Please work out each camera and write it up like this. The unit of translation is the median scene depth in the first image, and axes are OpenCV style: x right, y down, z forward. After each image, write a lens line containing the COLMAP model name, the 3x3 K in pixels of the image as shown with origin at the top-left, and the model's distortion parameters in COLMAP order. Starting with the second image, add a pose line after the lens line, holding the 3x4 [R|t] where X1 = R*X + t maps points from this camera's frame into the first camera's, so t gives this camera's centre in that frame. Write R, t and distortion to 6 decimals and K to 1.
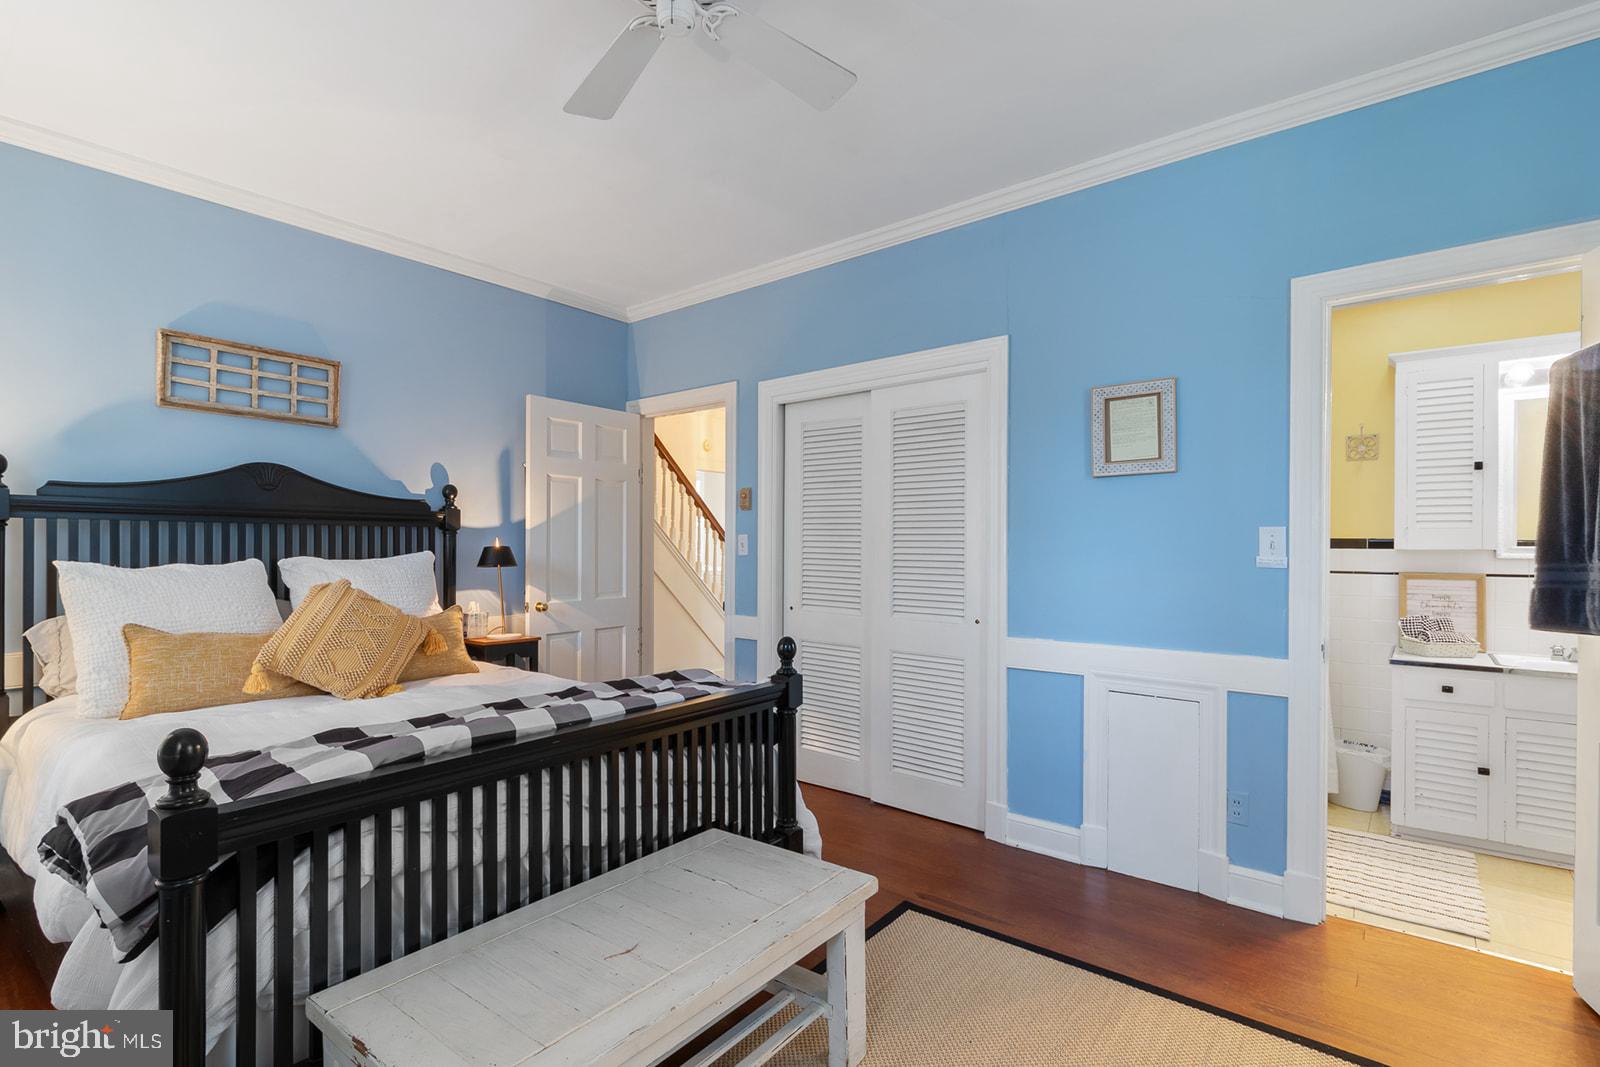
lens RADIAL K [[737.2, 0, 796.5], [0, 737.2, 549.0], [0, 0, 1]] dist [0.002476, 0.000441]
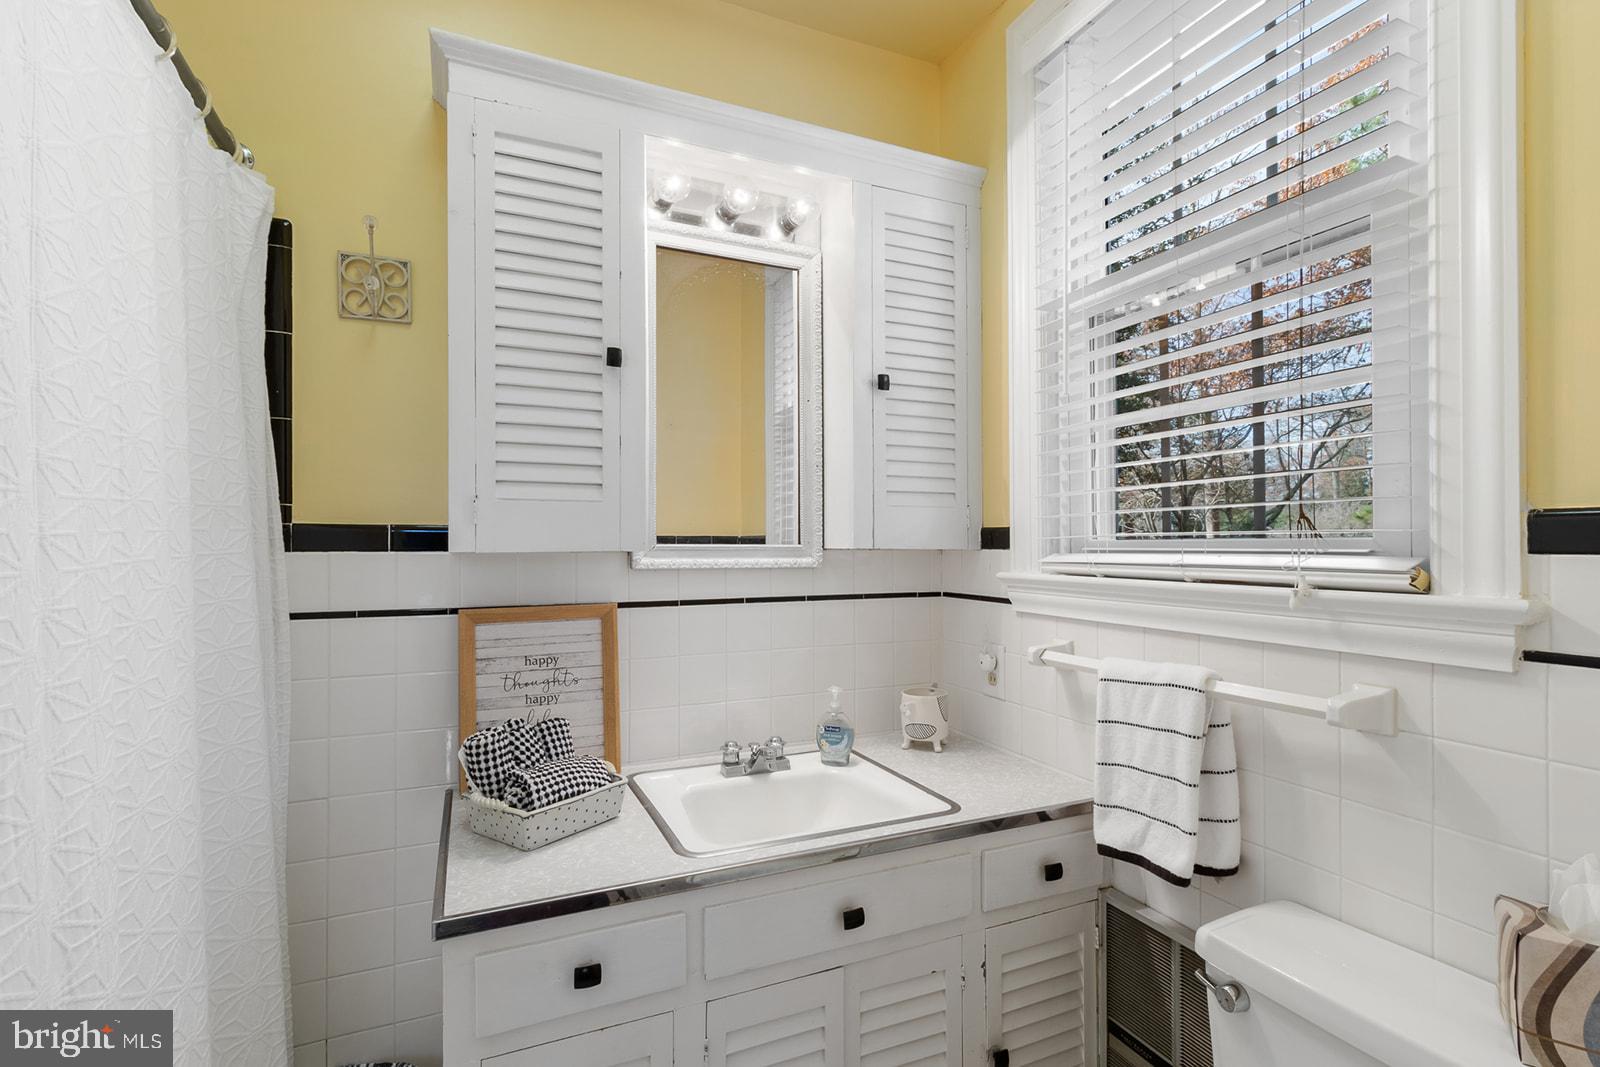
lens RADIAL K [[749.9, 0, 795.9], [0, 749.9, 548.6], [0, 0, 1]] dist [0.001626, 0.000319]
pose [[0.445475, -0.005250, 0.895279, 0.537972], [0.007924, 0.999967, 0.001921, -0.000957], [-0.895259, 0.006238, 0.445501, 0.661153]]
